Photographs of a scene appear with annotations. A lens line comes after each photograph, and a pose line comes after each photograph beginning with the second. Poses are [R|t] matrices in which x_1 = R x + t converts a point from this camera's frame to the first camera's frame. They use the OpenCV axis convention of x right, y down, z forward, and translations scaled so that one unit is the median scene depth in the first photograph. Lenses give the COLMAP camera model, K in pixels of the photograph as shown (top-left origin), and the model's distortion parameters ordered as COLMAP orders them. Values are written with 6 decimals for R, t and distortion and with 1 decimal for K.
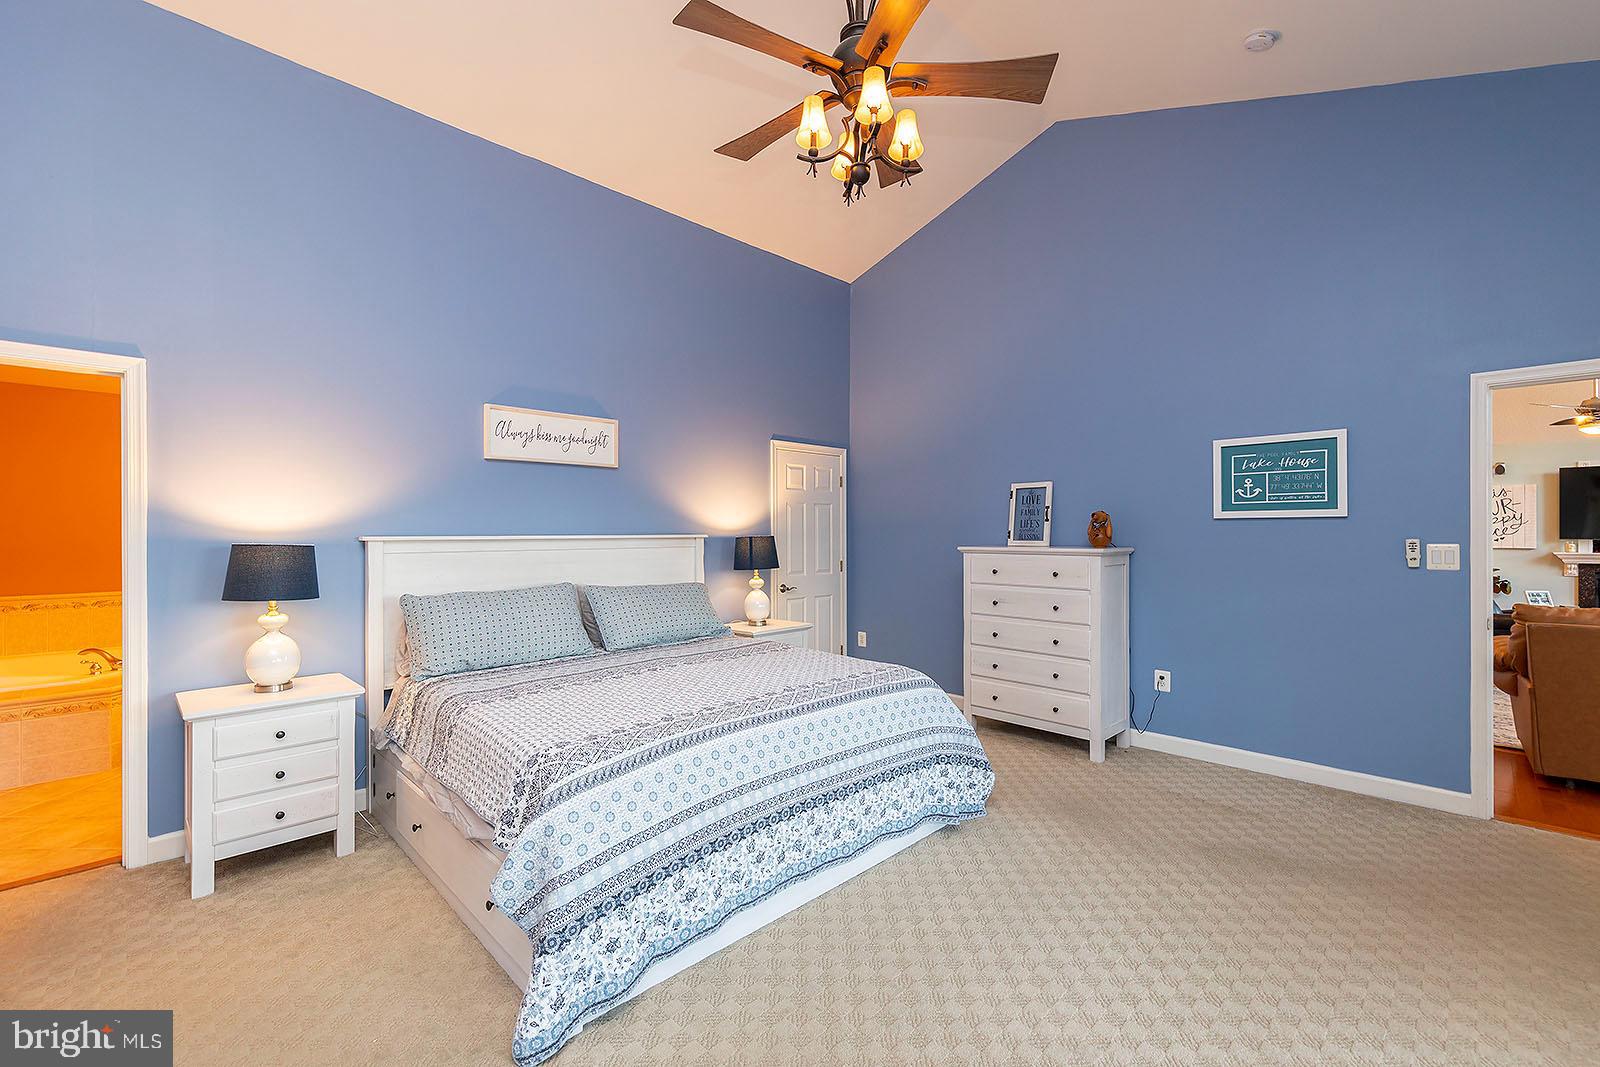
lens RADIAL K [[695.2, 0, 795.5], [0, 695.2, 535.6], [0, 0, 1]] dist [0.002923, -0.001187]
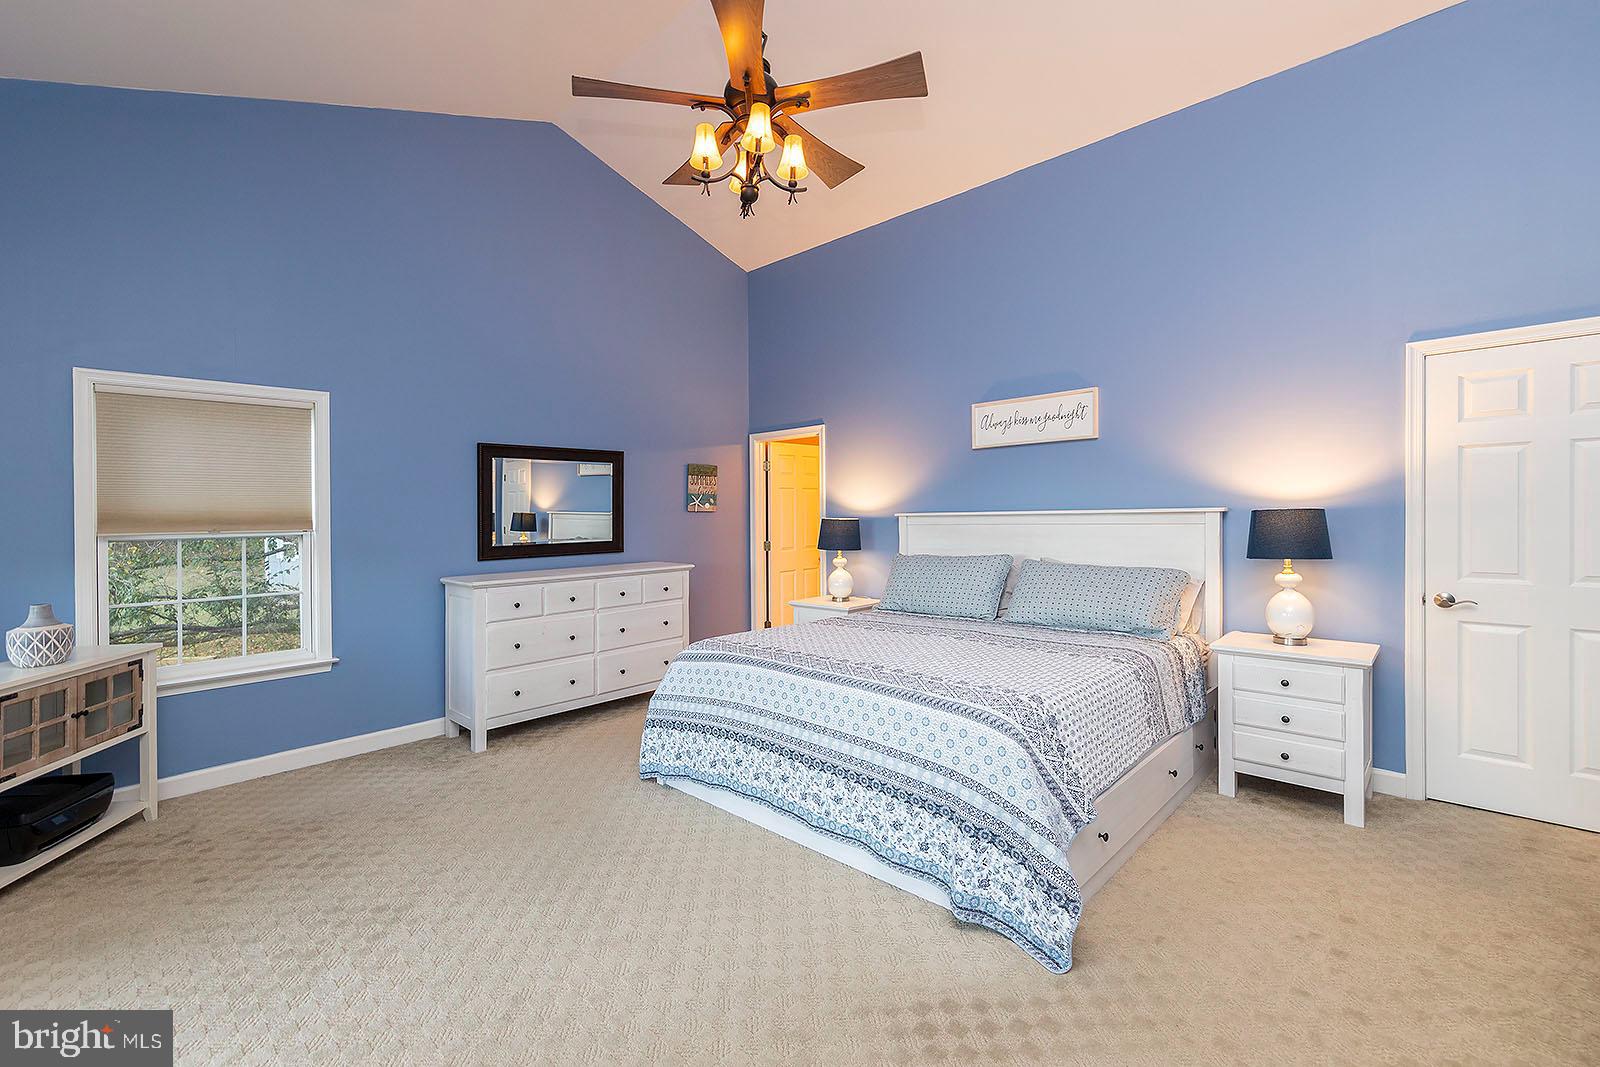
lens RADIAL K [[695.2, 0, 871.2], [0, 695.2, 520.9], [0, 0, 1]] dist [0.002923, -0.001187]
pose [[0.063059, 0.019802, -0.997813, 1.038933], [0.016583, 0.999644, 0.020886, -0.013154], [0.997872, -0.017864, 0.062708, 0.964503]]
